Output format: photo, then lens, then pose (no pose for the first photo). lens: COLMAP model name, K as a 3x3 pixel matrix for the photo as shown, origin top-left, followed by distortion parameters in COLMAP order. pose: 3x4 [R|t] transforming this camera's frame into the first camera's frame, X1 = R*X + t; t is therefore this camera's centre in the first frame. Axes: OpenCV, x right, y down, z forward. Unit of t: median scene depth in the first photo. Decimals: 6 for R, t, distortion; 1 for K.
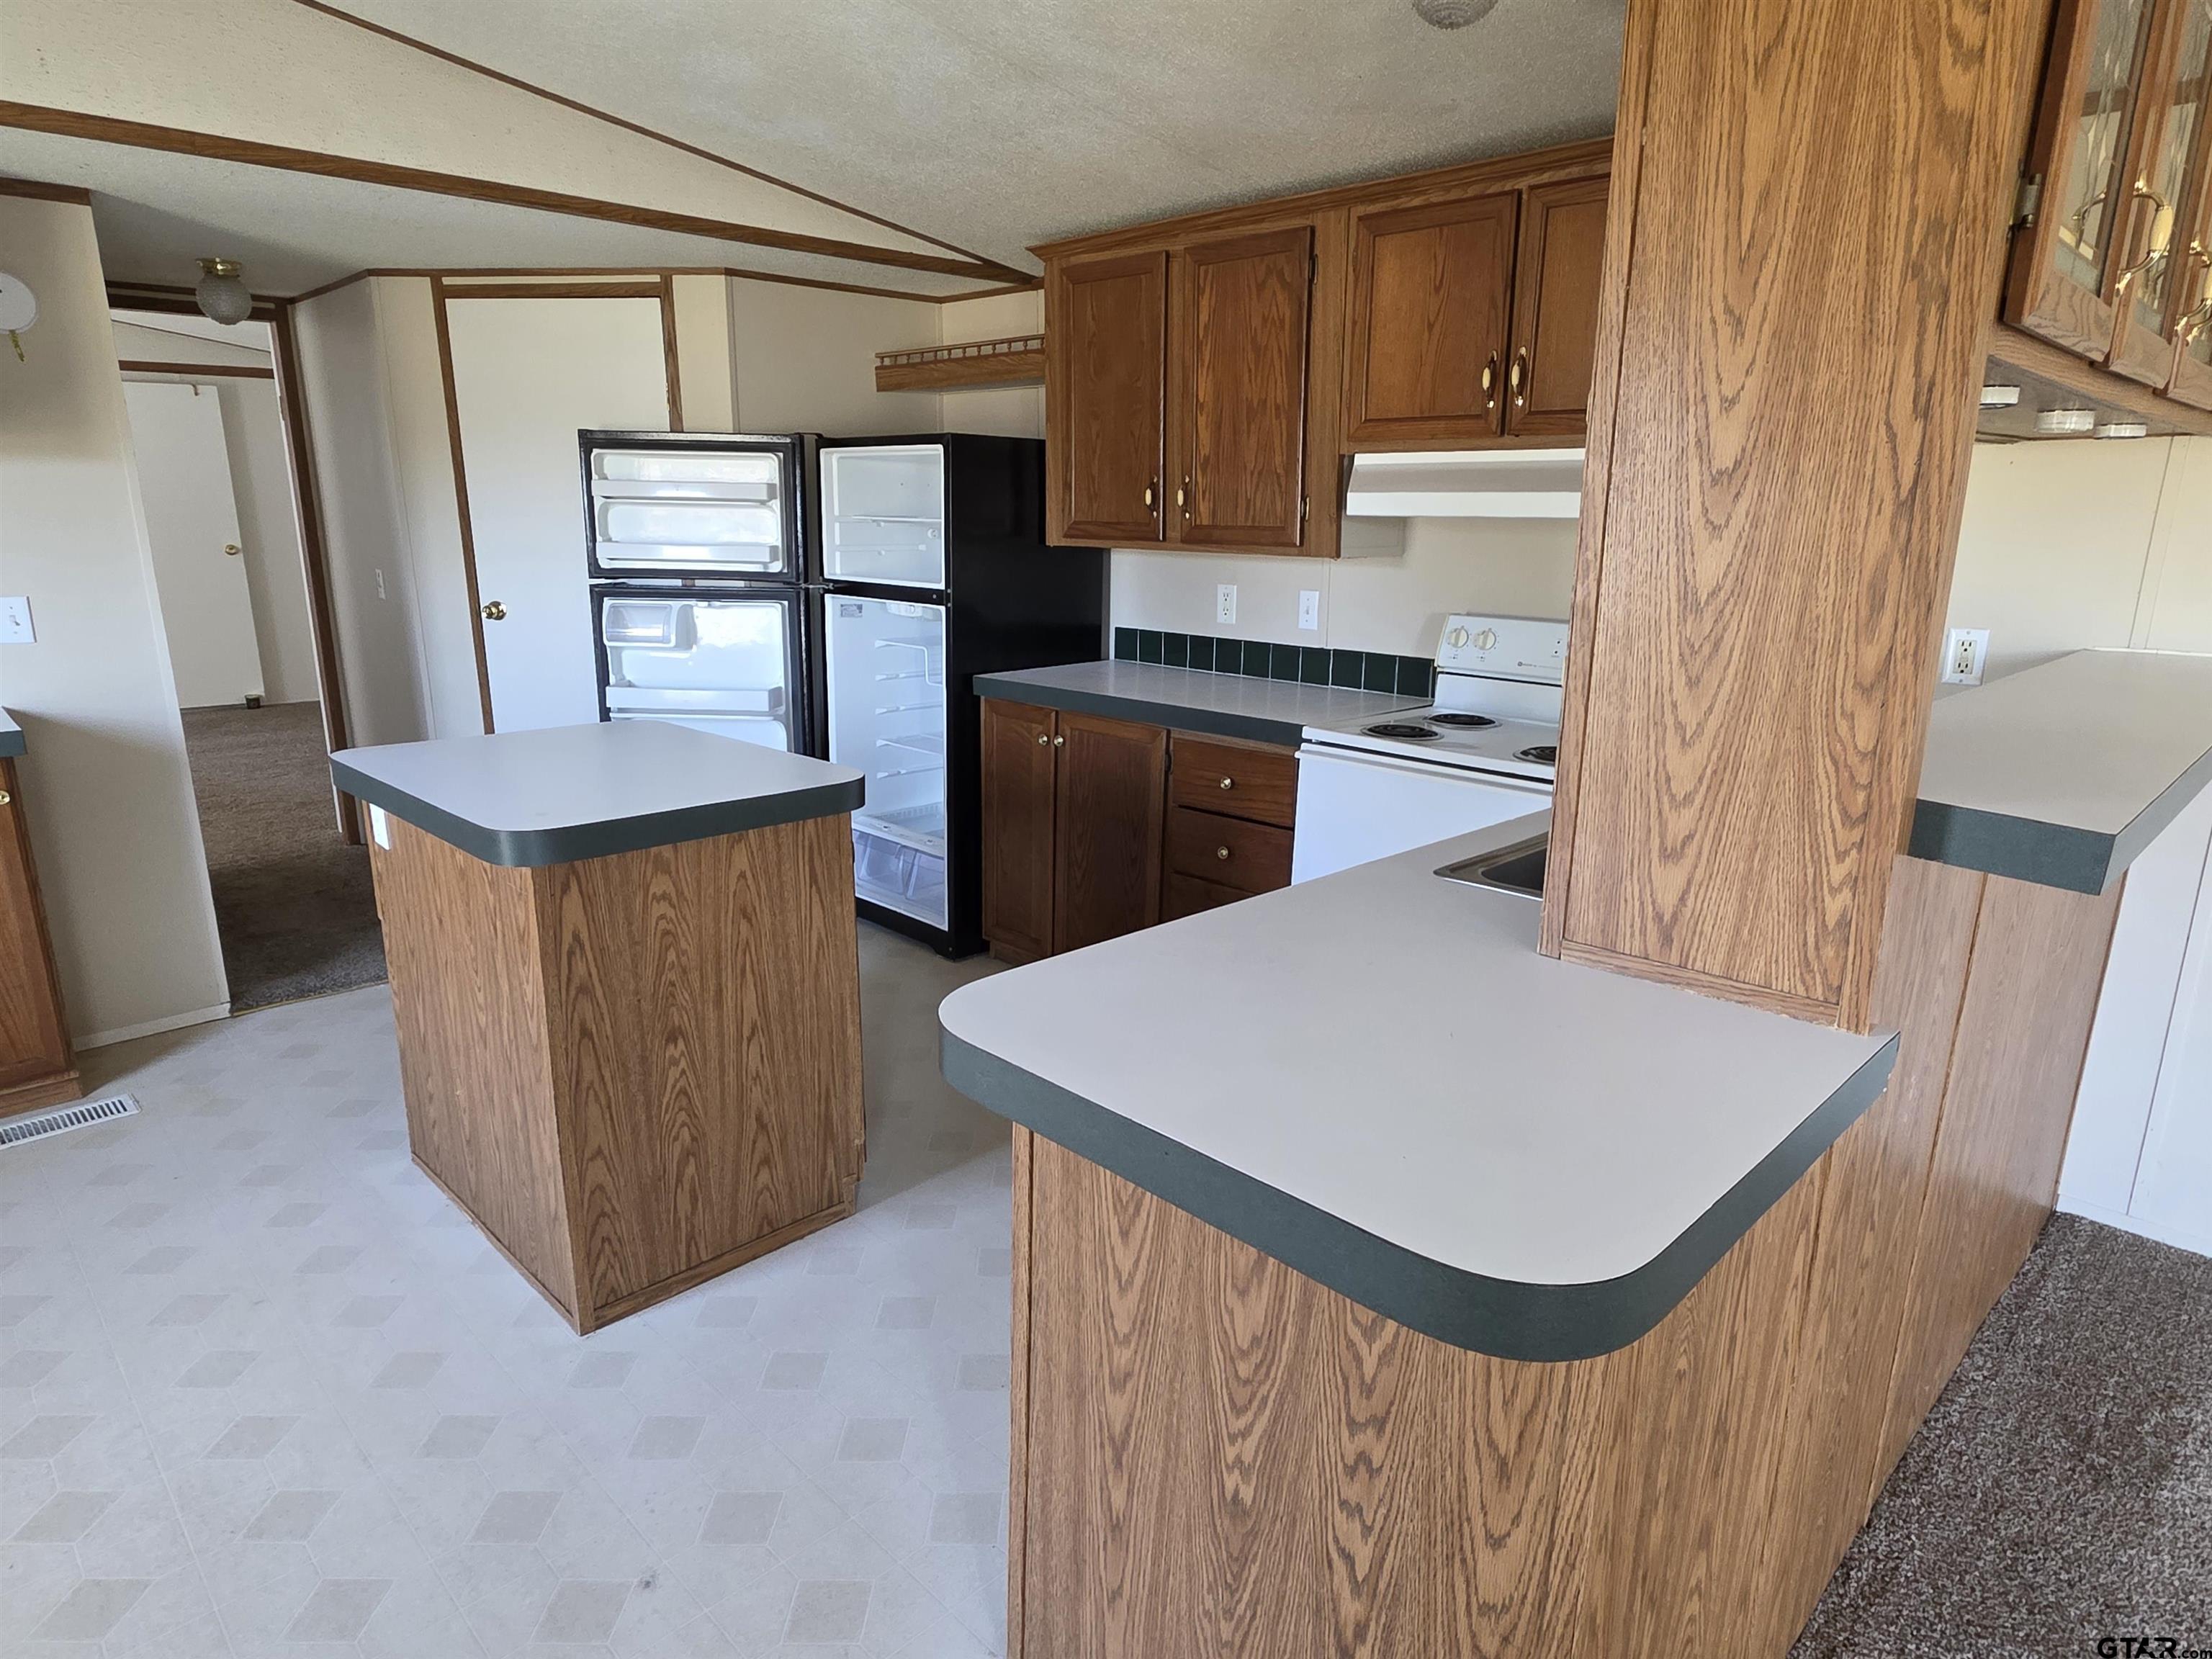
lens RADIAL K [[1296.9, 0, 1100.9], [0, 1296.9, 828.4], [0, 0, 1]] dist [0.006022, -0.002744]
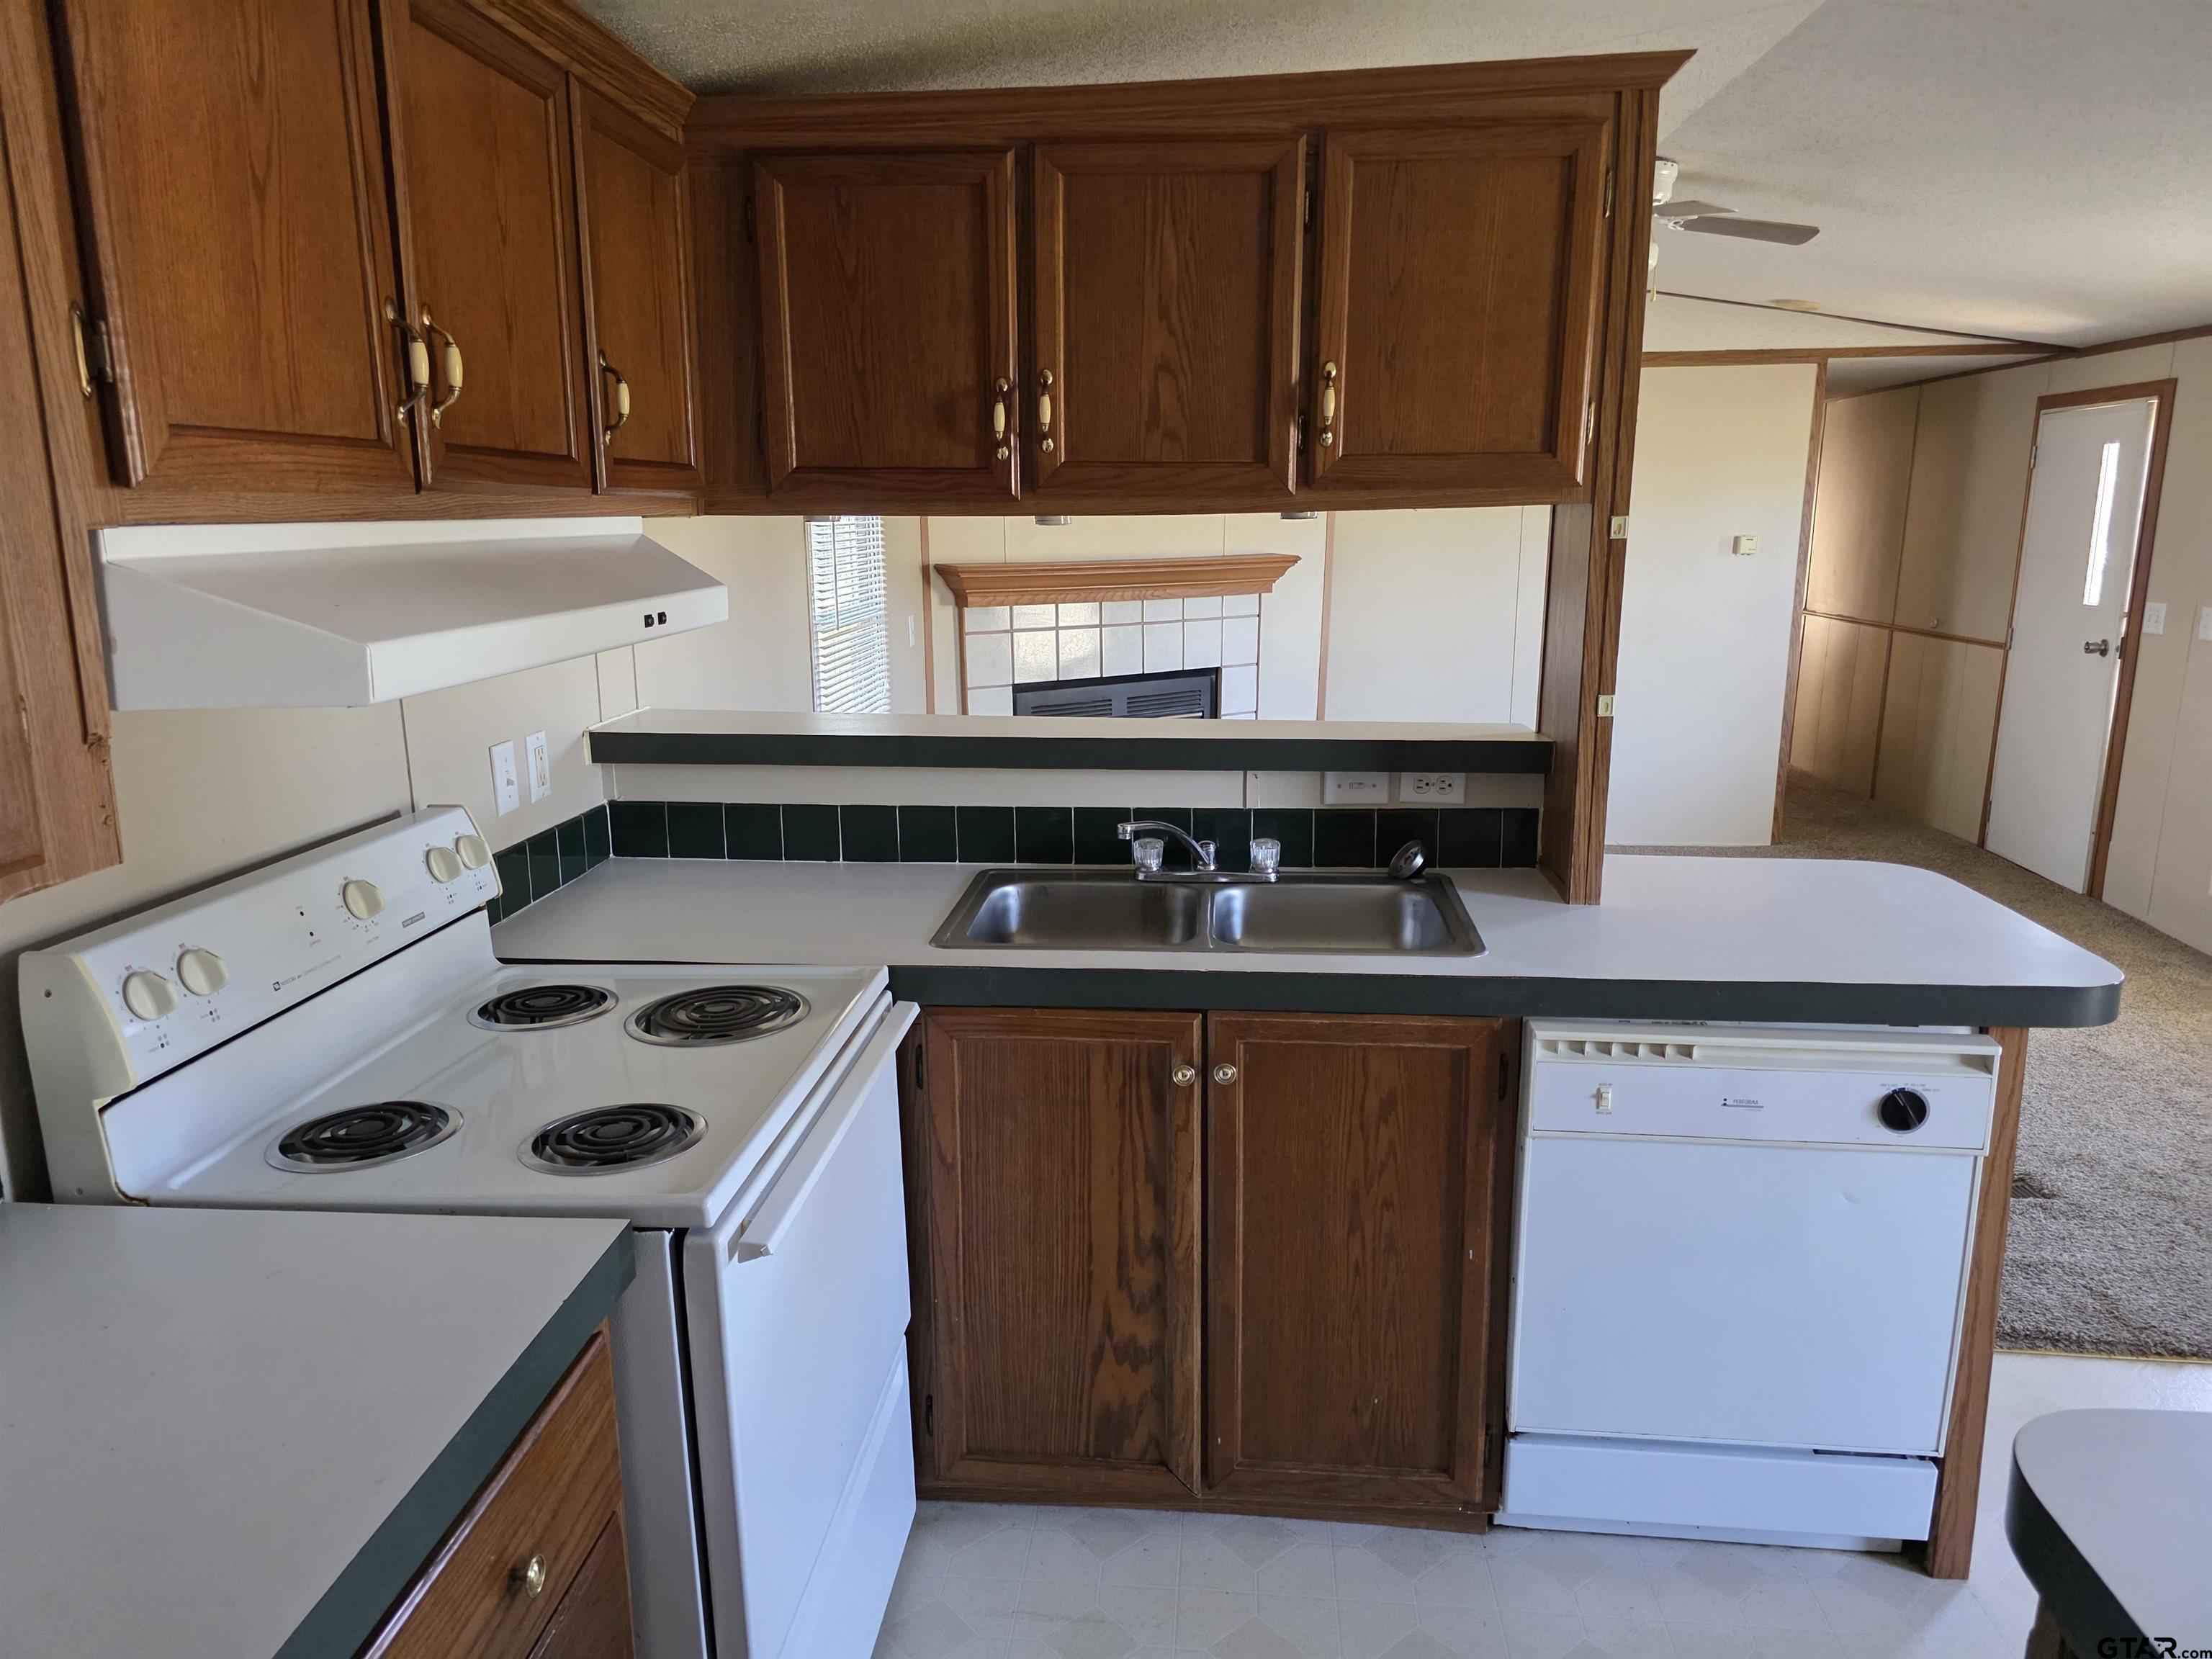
lens RADIAL K [[1486.0, 0, 1098.5], [0, 1486.0, 843.3], [0, 0, 1]] dist [0.063395, -0.060177]
pose [[-0.645535, -0.174013, 0.743642, -0.235740], [0.185345, 0.908894, 0.373576, -0.311897], [-0.740899, 0.378987, -0.554470, 1.057535]]
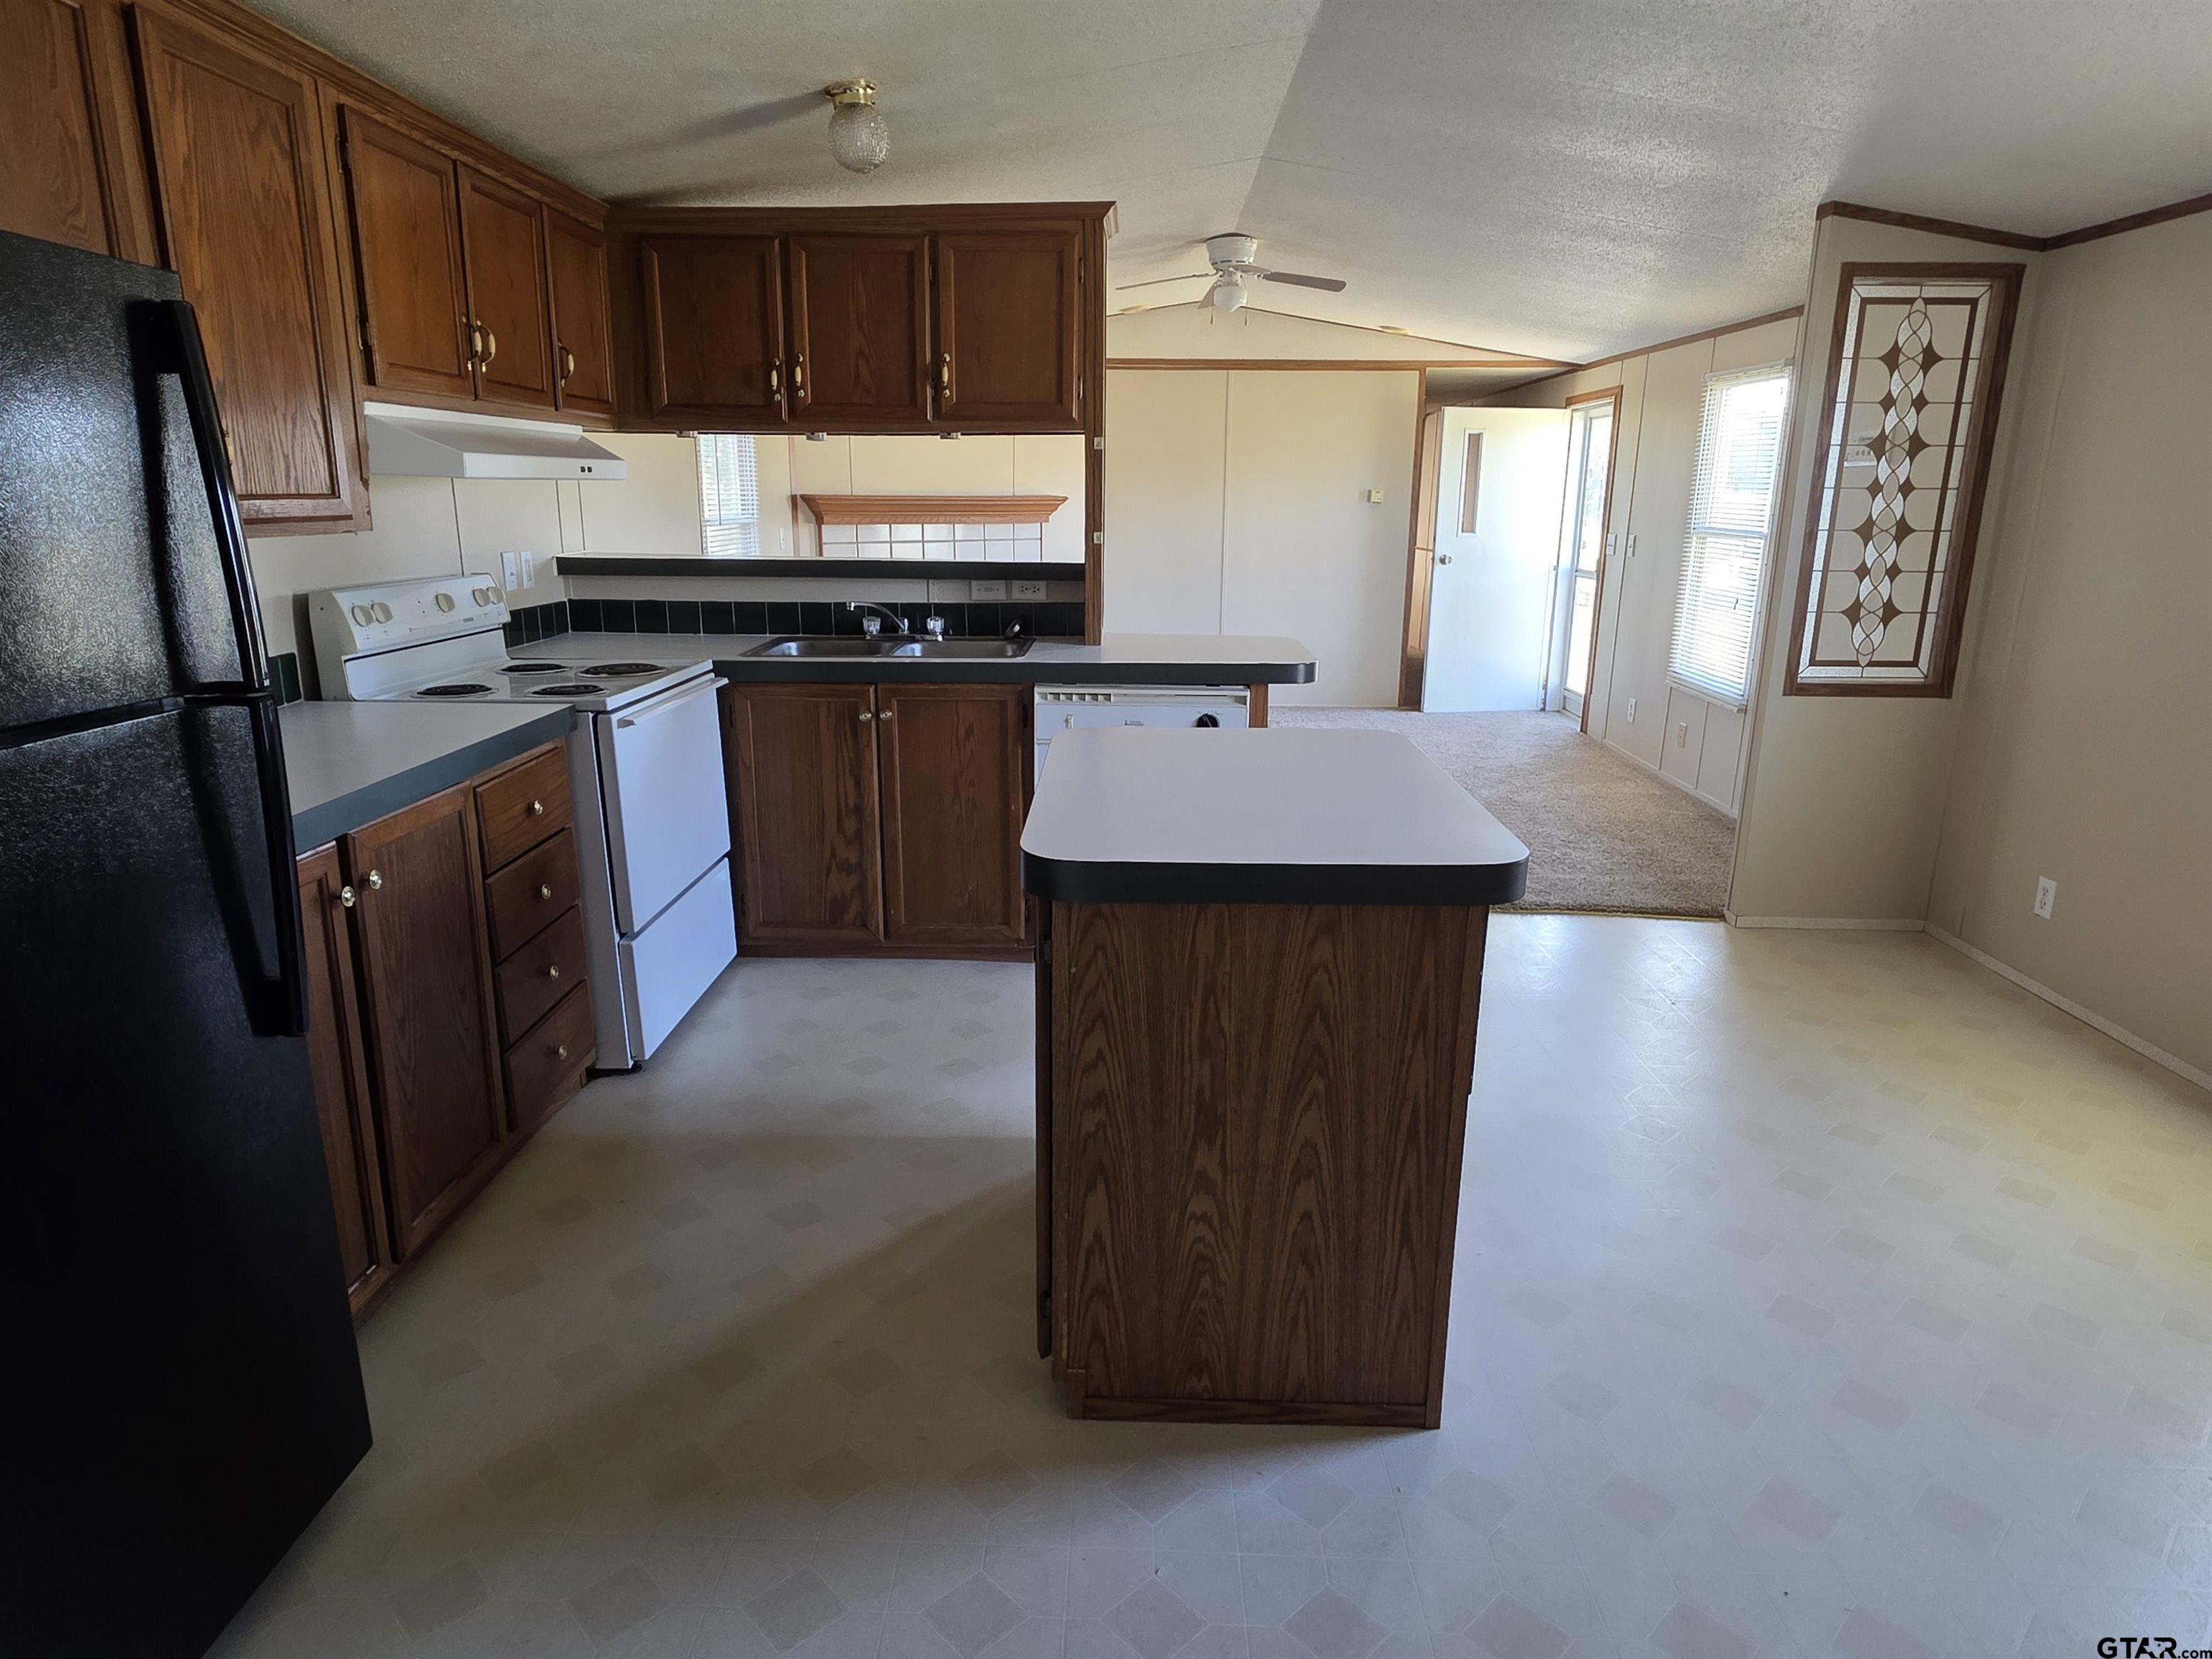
lens RADIAL K [[1296.9, 0, 1100.6], [0, 1296.9, 827.8], [0, 0, 1]] dist [0.006022, -0.002744]
pose [[-0.692475, -0.196166, 0.694261, -0.741609], [0.160922, 0.896079, 0.413698, -0.313338], [-0.703266, 0.398197, -0.588945, 1.267345]]
